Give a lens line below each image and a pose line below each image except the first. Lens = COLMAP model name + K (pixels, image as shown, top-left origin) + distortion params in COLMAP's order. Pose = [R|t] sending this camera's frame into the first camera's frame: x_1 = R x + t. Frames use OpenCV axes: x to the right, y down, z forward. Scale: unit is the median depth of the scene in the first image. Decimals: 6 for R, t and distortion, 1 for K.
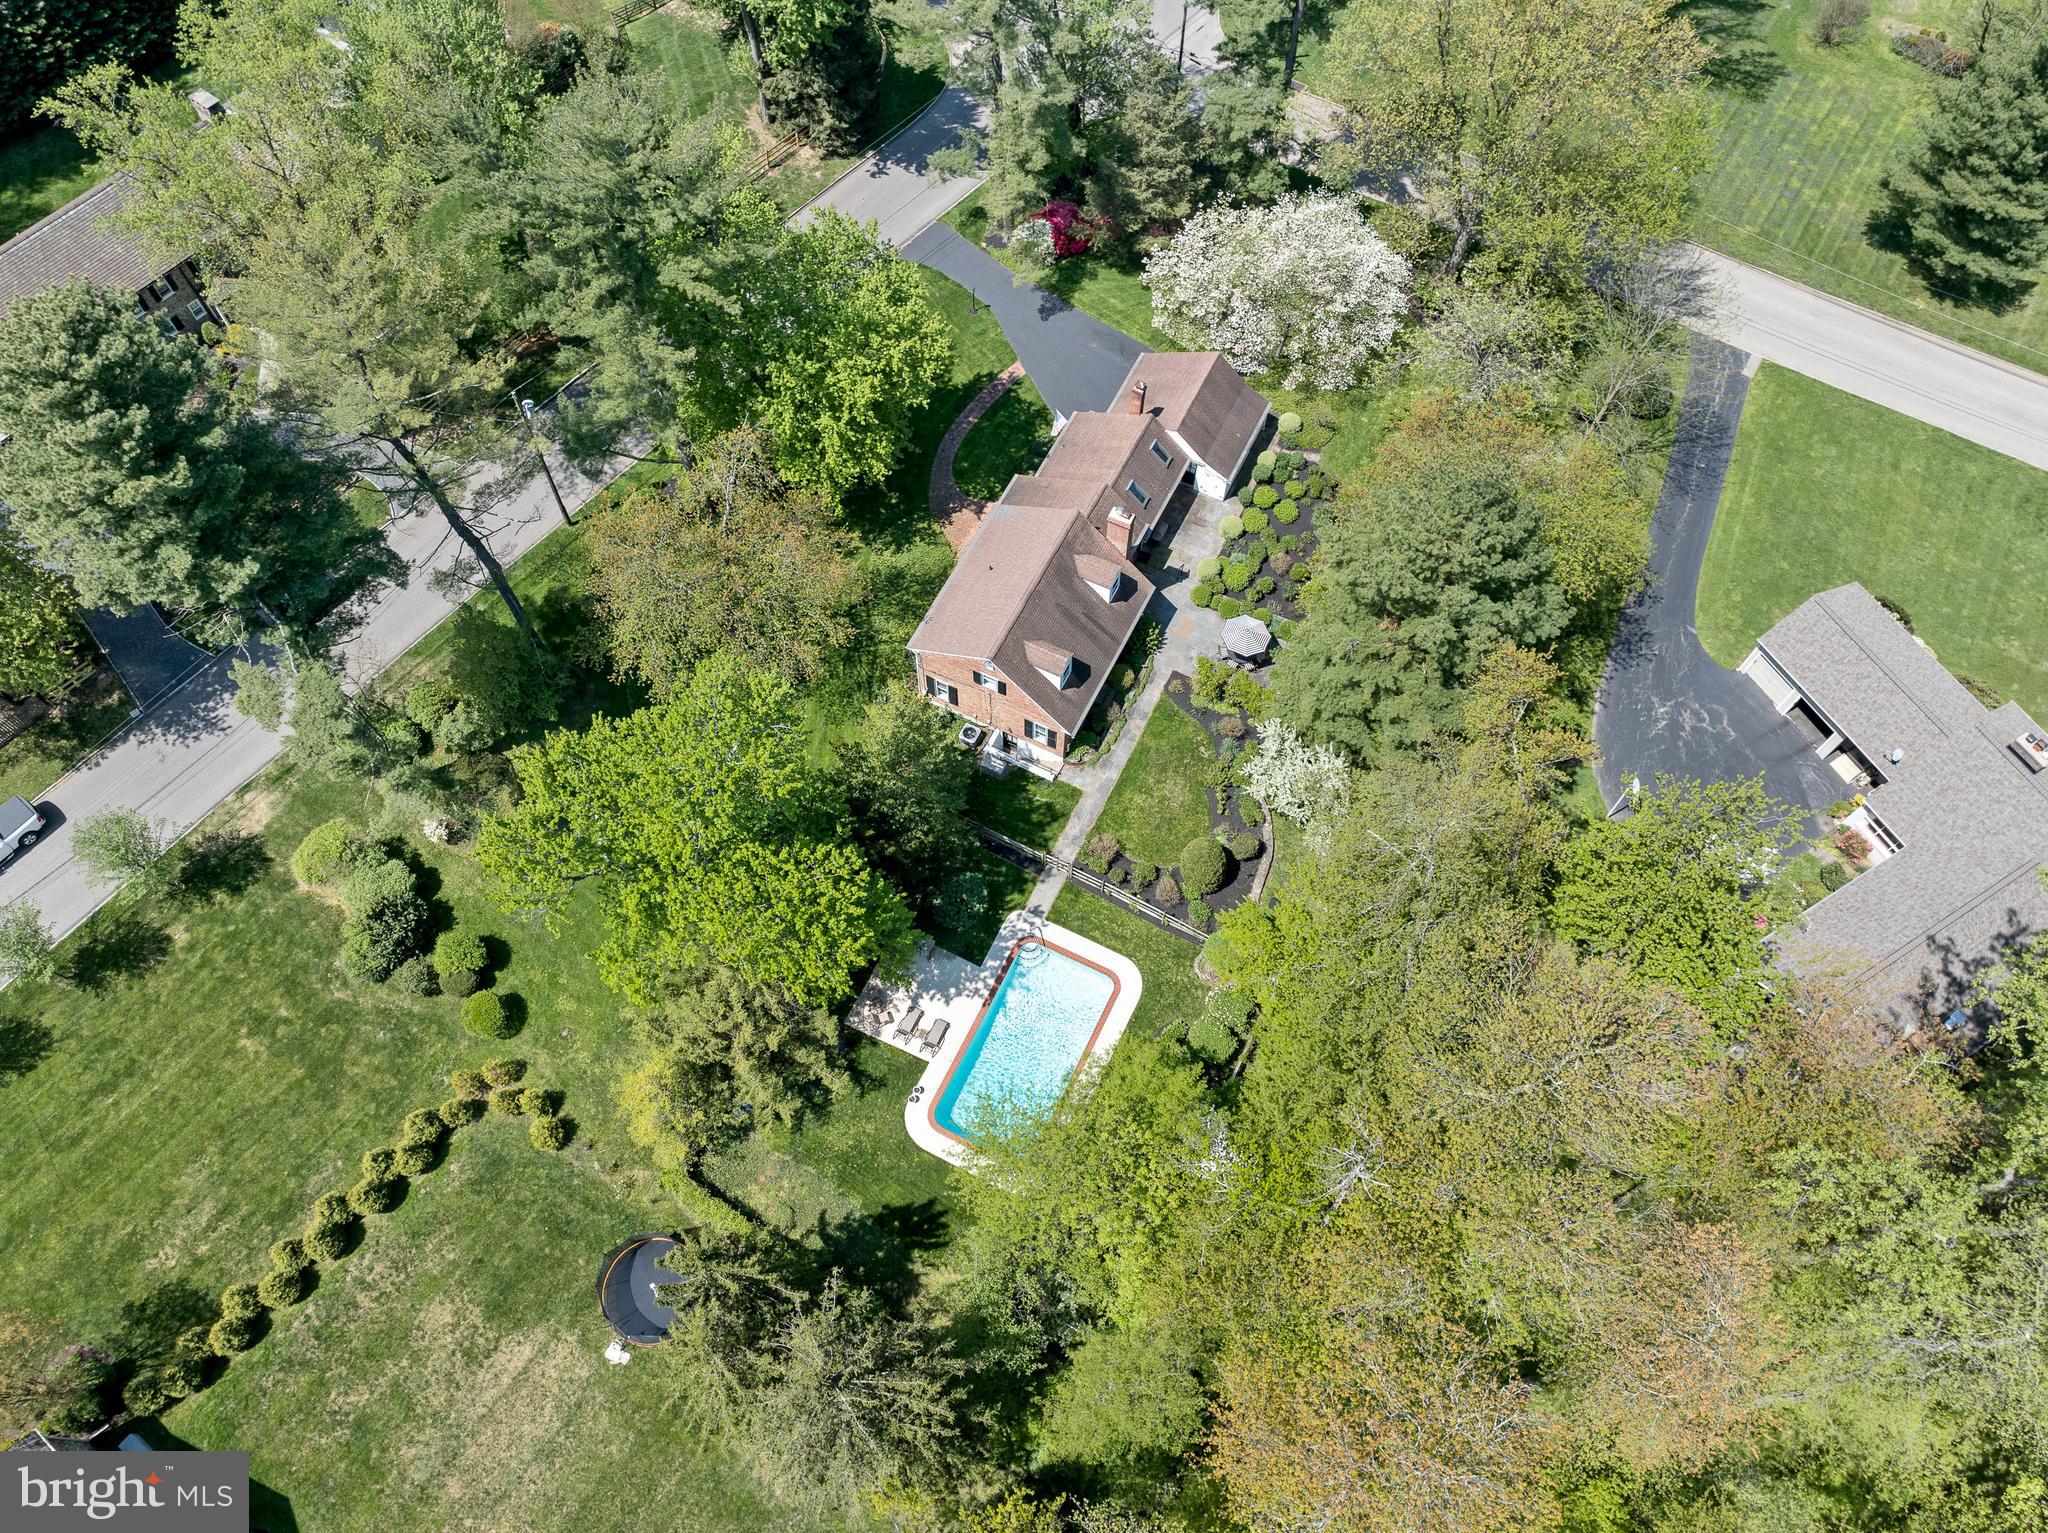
lens RADIAL K [[1427.7, 0, 1024.0], [0, 1427.7, 766.5], [0, 0, 1]] dist [-0.022012, -0.042574]
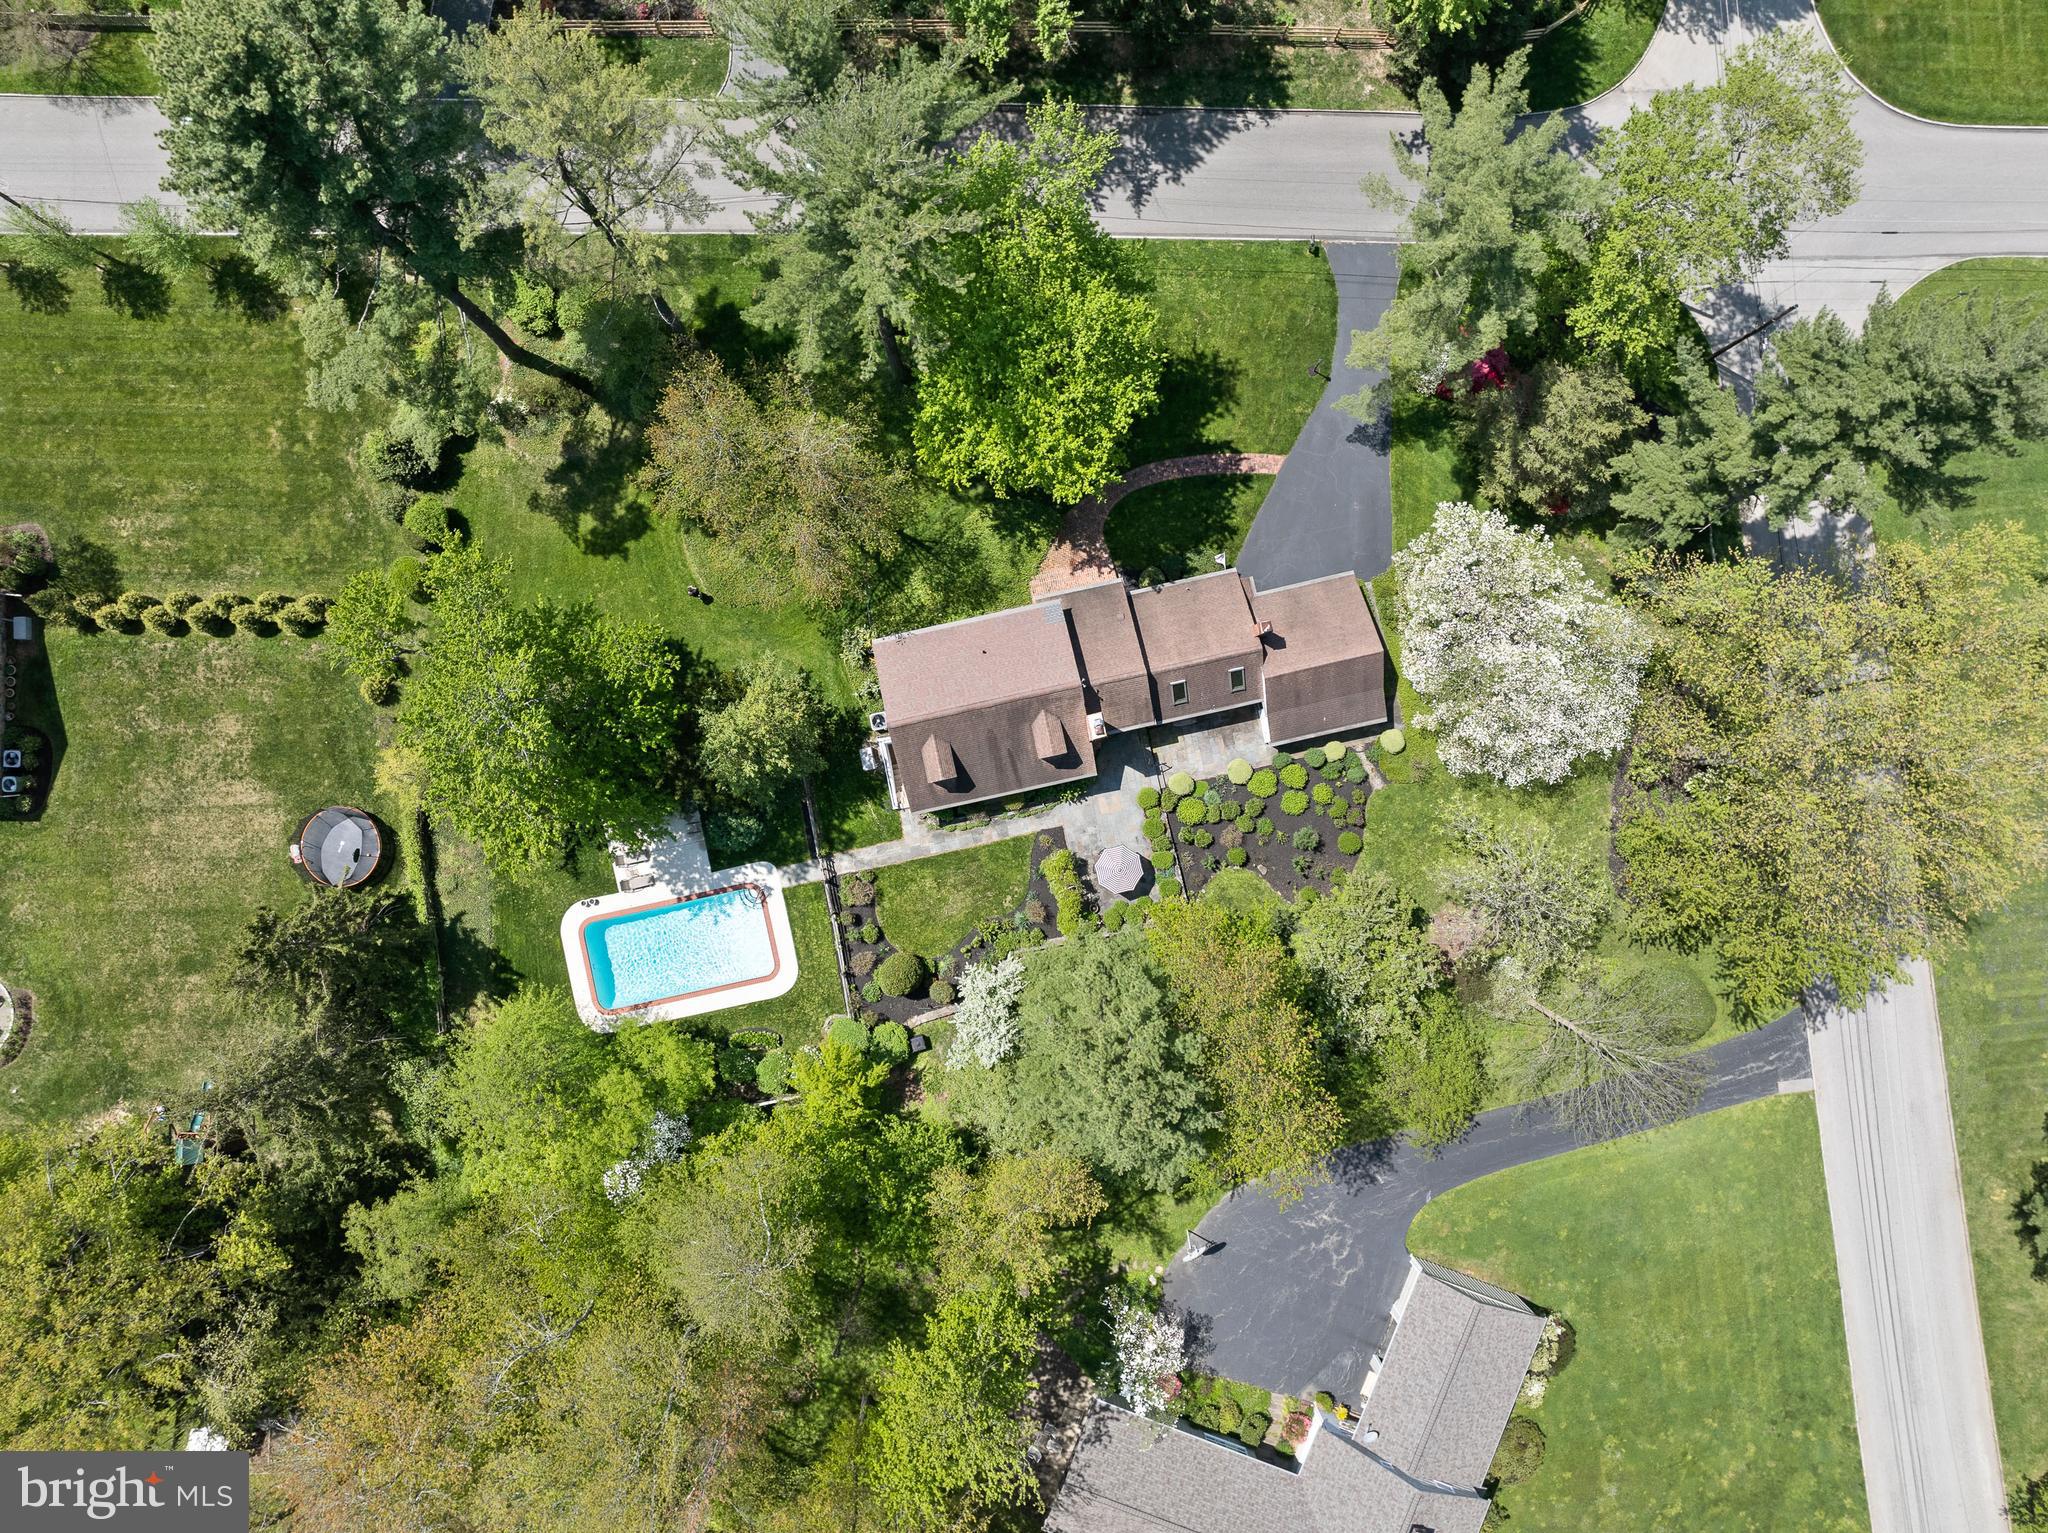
lens RADIAL K [[1427.7, 0, 1024.0], [0, 1427.7, 766.5], [0, 0, 1]] dist [-0.022012, -0.042574]
pose [[0.624359, 0.781025, -0.013206, 0.074698], [-0.692899, 0.561557, 0.452266, -0.596629], [0.360648, -0.273226, 0.891785, 0.088939]]
